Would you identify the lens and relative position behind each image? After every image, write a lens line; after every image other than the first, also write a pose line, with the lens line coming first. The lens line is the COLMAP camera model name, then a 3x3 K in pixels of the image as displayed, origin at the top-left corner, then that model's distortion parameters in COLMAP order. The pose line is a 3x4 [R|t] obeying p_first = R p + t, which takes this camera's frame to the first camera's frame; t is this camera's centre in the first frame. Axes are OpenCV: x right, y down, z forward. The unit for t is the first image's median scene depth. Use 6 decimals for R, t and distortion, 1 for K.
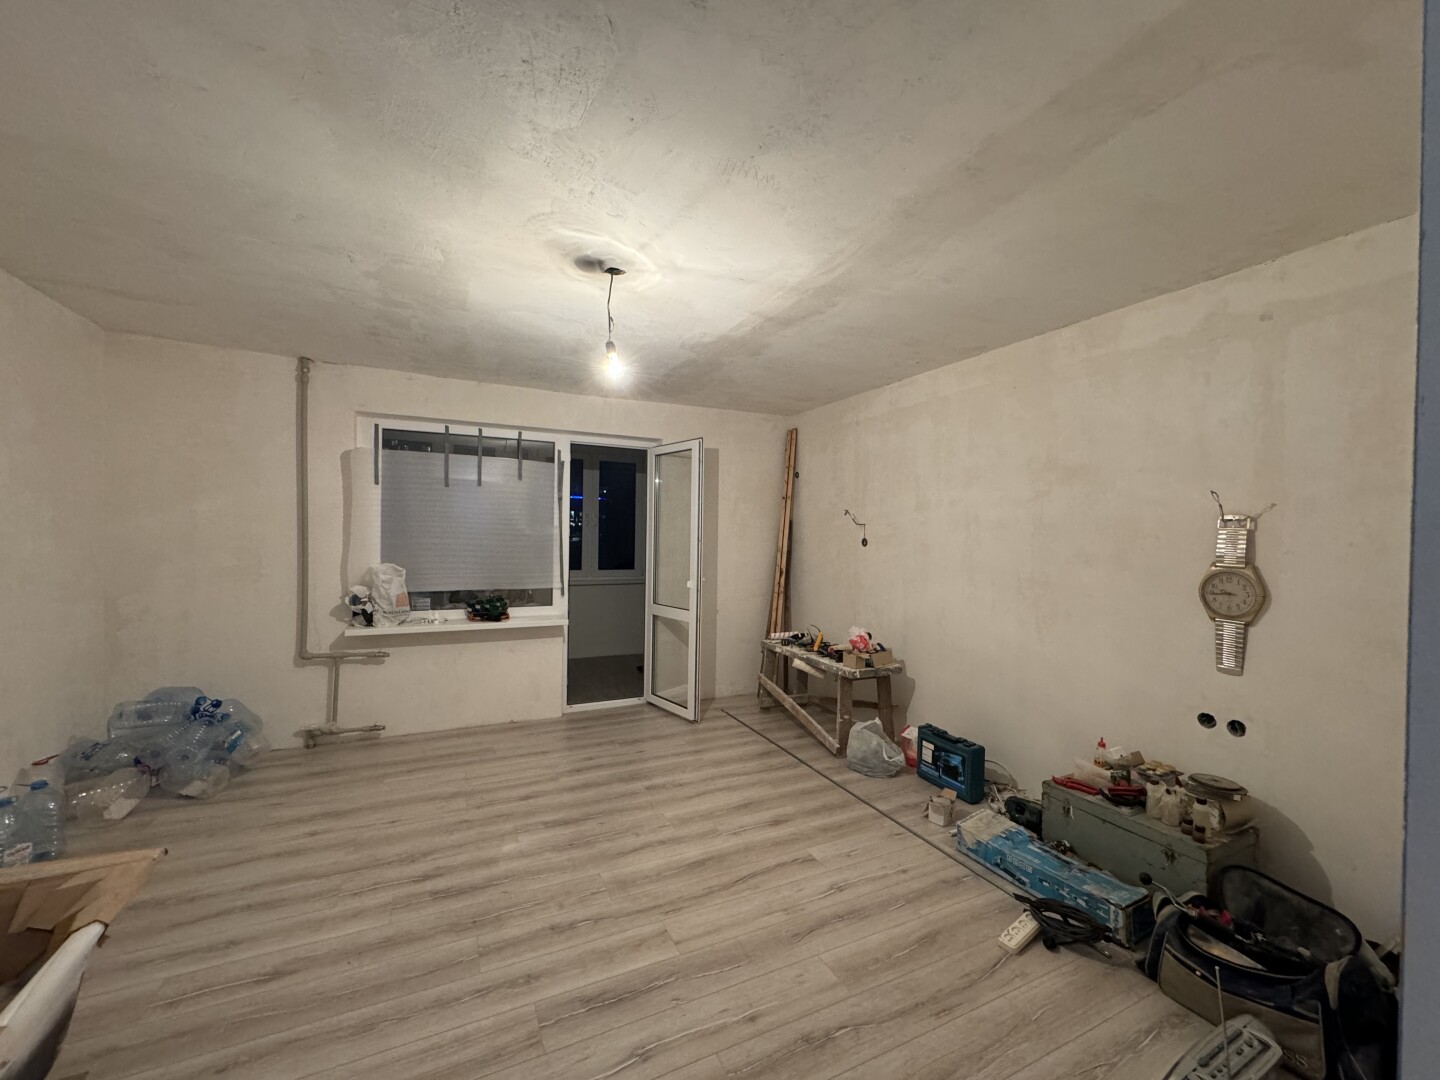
lens RADIAL K [[573.0, 0, 718.7], [0, 573.0, 538.2], [0, 0, 1]] dist [-0.002579, -0.000018]
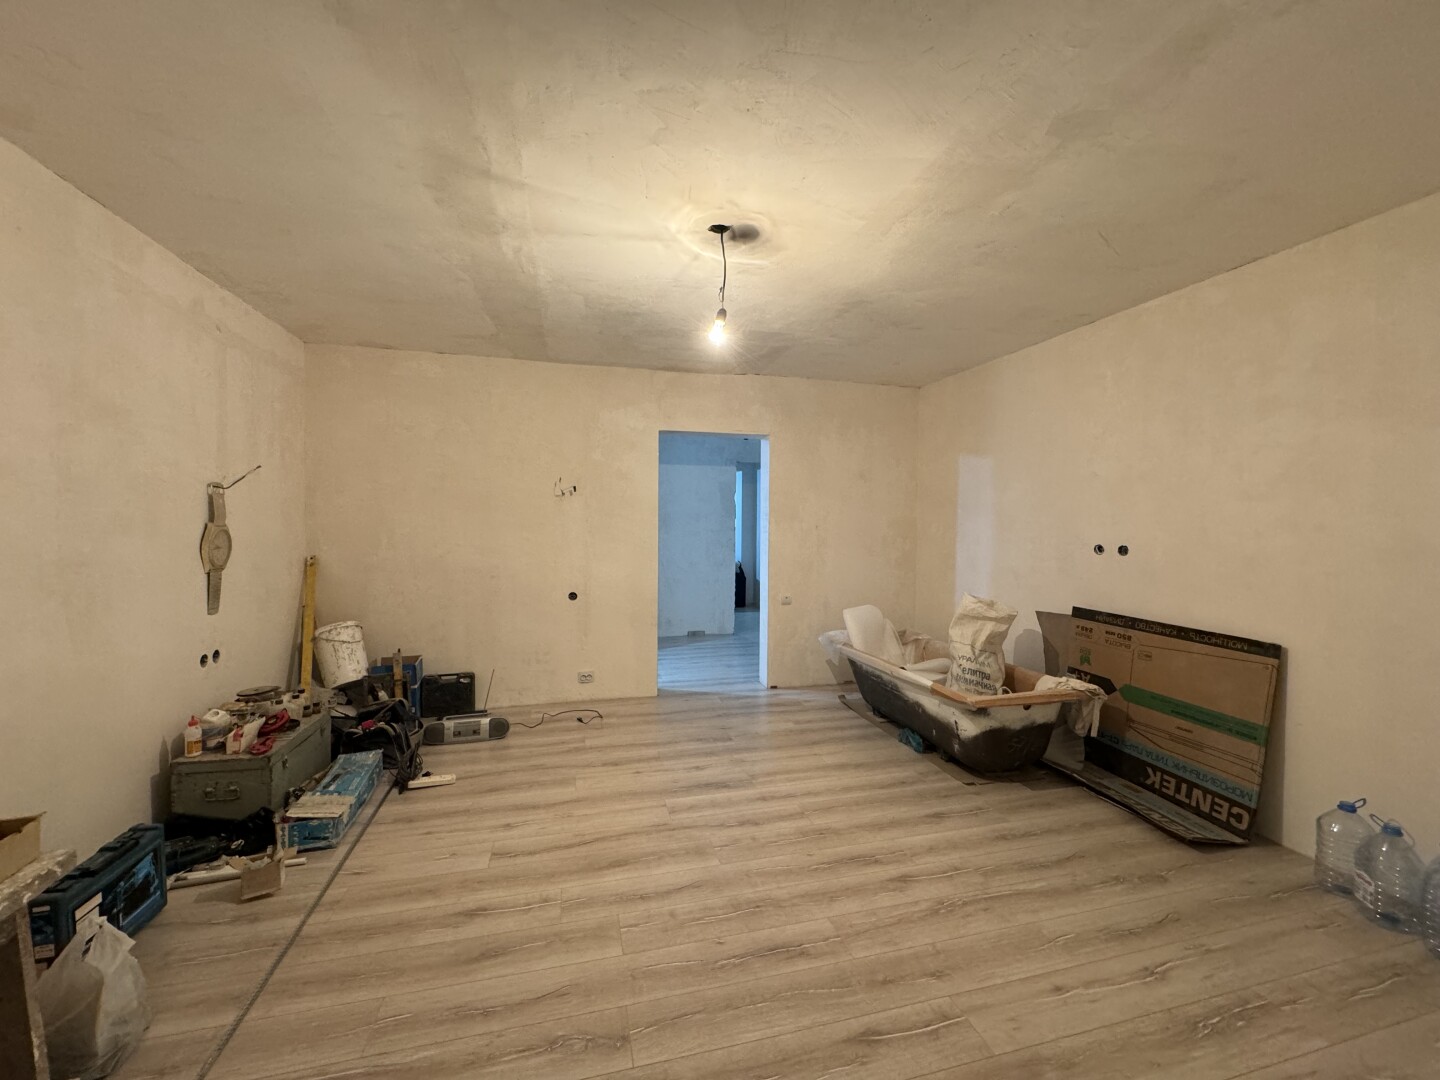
lens RADIAL K [[573.0, 0, 718.7], [0, 573.0, 538.2], [0, 0, 1]] dist [-0.002579, -0.000018]
pose [[-0.980689, -0.029095, 0.193399, -0.373918], [-0.022298, 0.999058, 0.037230, 0.008172], [-0.194300, 0.032199, -0.980414, 1.921753]]
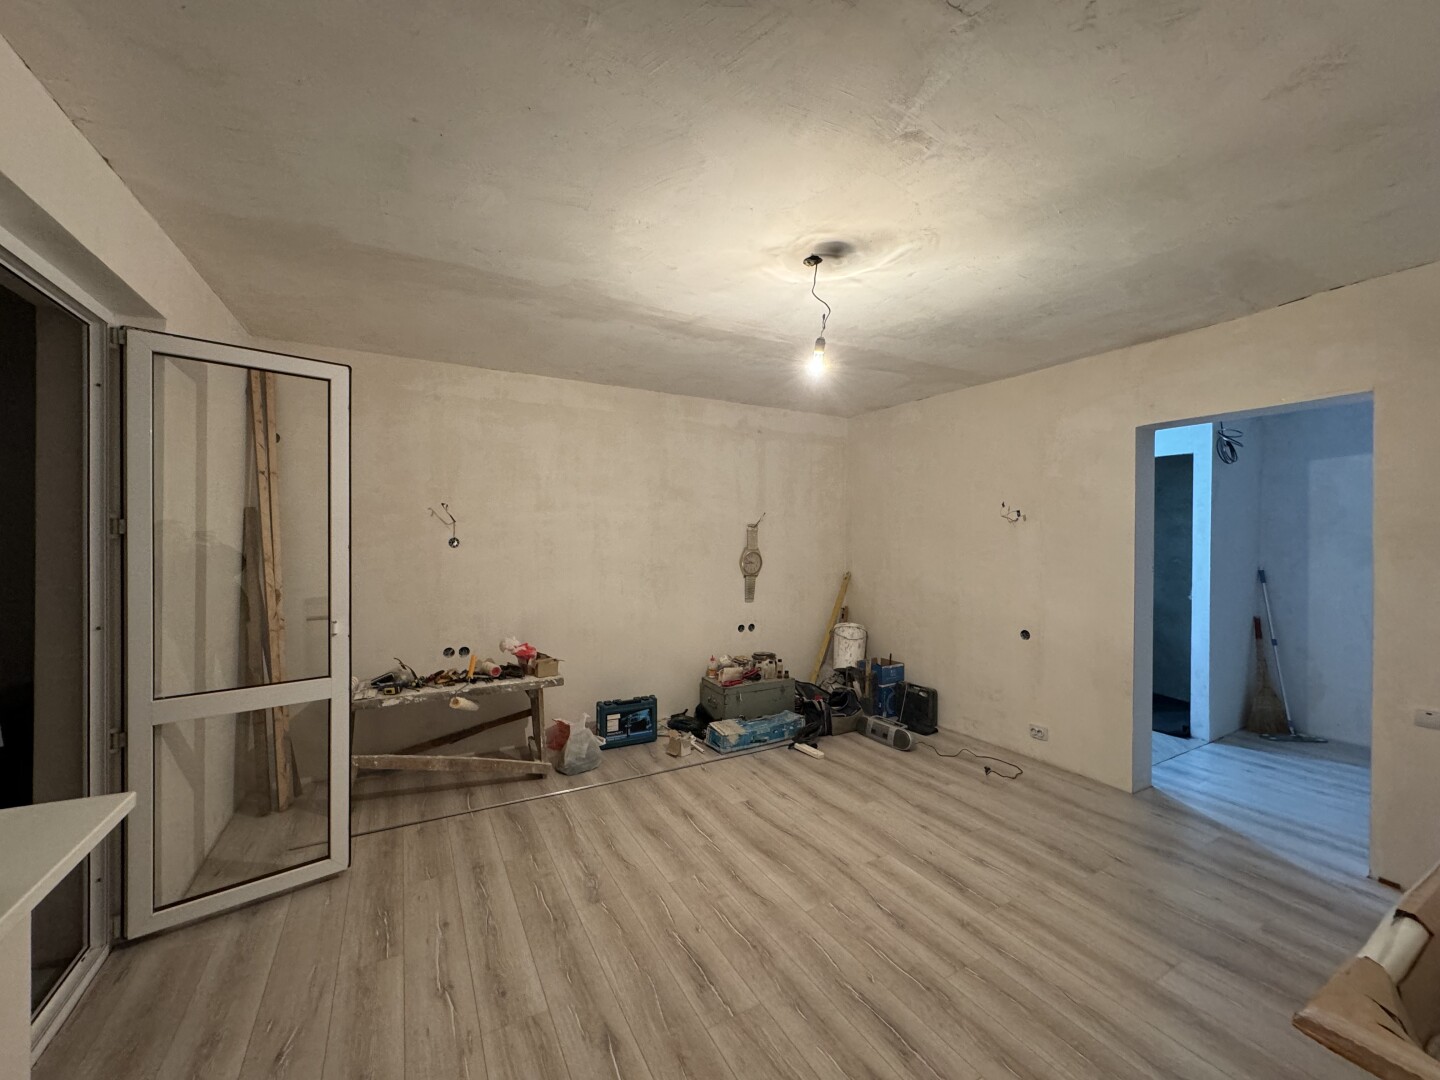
lens RADIAL K [[573.0, 0, 718.7], [0, 573.0, 538.2], [0, 0, 1]] dist [-0.002579, -0.000018]
pose [[-0.057565, -0.020872, 0.998124, -1.105233], [-0.000839, 0.999782, 0.020858, -0.031671], [-0.998341, 0.000364, -0.057570, 1.194975]]
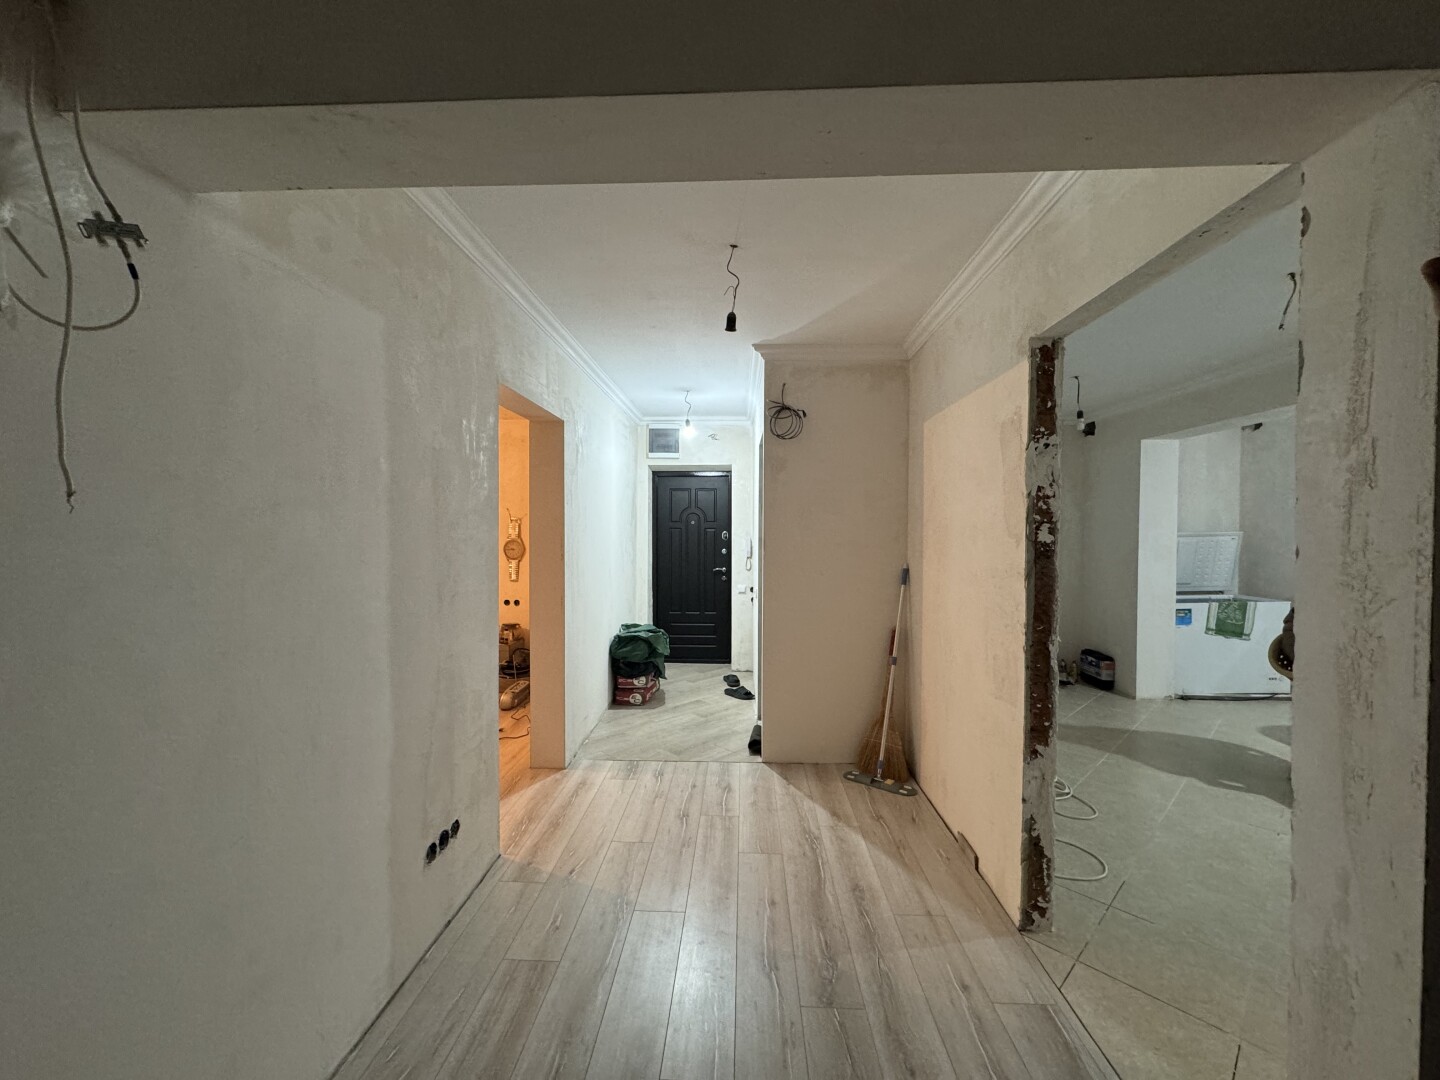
lens RADIAL K [[573.0, 0, 718.7], [0, 573.0, 538.2], [0, 0, 1]] dist [-0.002579, -0.000018]
pose [[0.476833, -0.027202, 0.878573, -0.839166], [0.010650, 0.999626, 0.025170, -0.004396], [-0.878929, -0.002645, 0.476945, -0.940100]]
